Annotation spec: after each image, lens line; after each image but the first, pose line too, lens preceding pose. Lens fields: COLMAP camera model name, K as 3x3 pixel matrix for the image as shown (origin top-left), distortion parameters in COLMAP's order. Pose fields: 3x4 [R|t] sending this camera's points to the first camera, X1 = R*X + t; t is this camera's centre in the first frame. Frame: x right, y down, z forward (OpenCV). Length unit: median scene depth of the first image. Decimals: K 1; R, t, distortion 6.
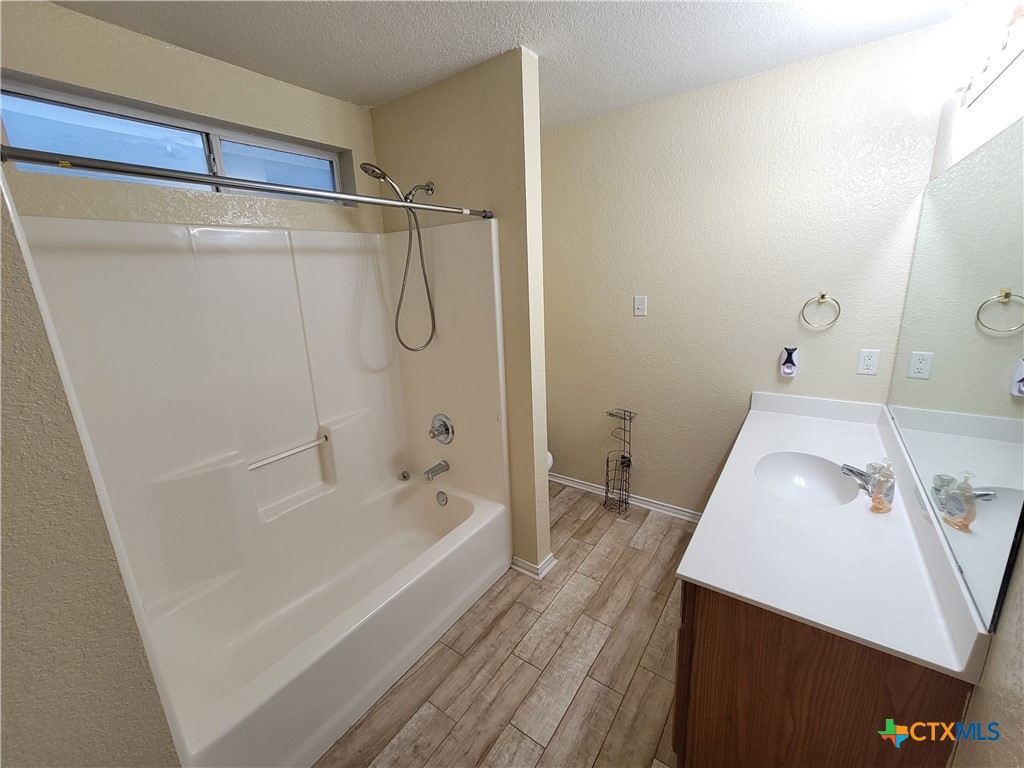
lens RADIAL K [[417.1, 0, 510.5], [0, 417.1, 379.6], [0, 0, 1]] dist [-0.006077, 0.001968]
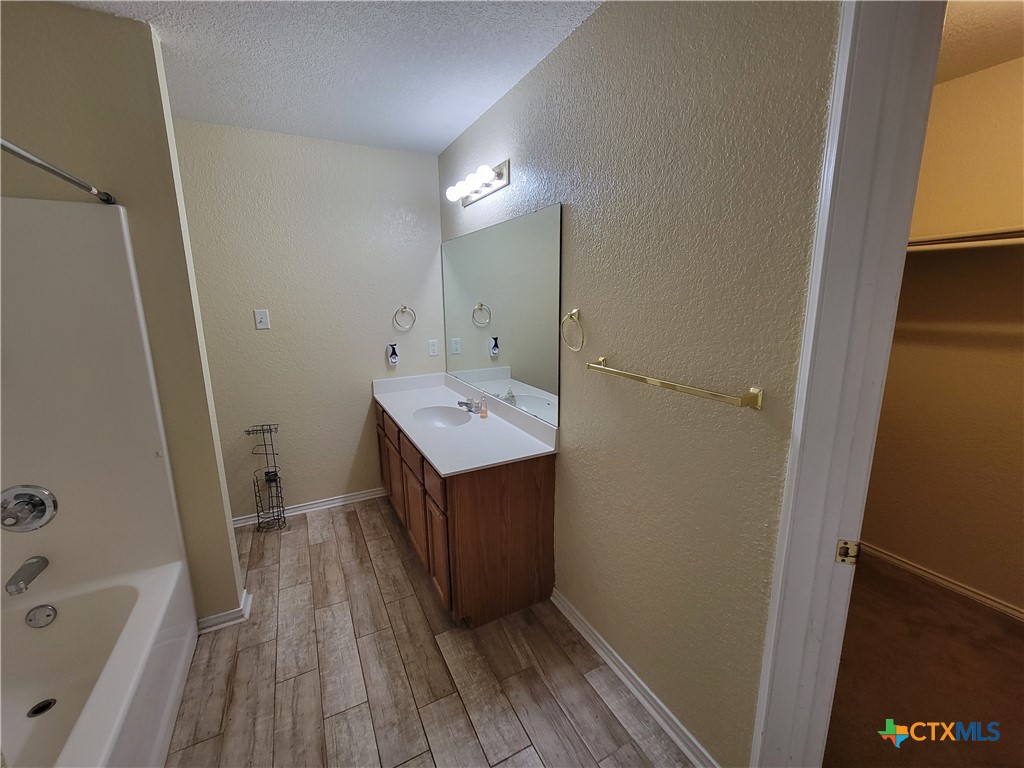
lens RADIAL K [[417.1, 0, 507.7], [0, 417.1, 380.4], [0, 0, 1]] dist [-0.006077, 0.001968]
pose [[0.453287, -0.140502, 0.880221, -0.413565], [0.209357, 0.976656, 0.048082, 0.058508], [-0.866430, 0.162486, 0.472121, 0.015903]]
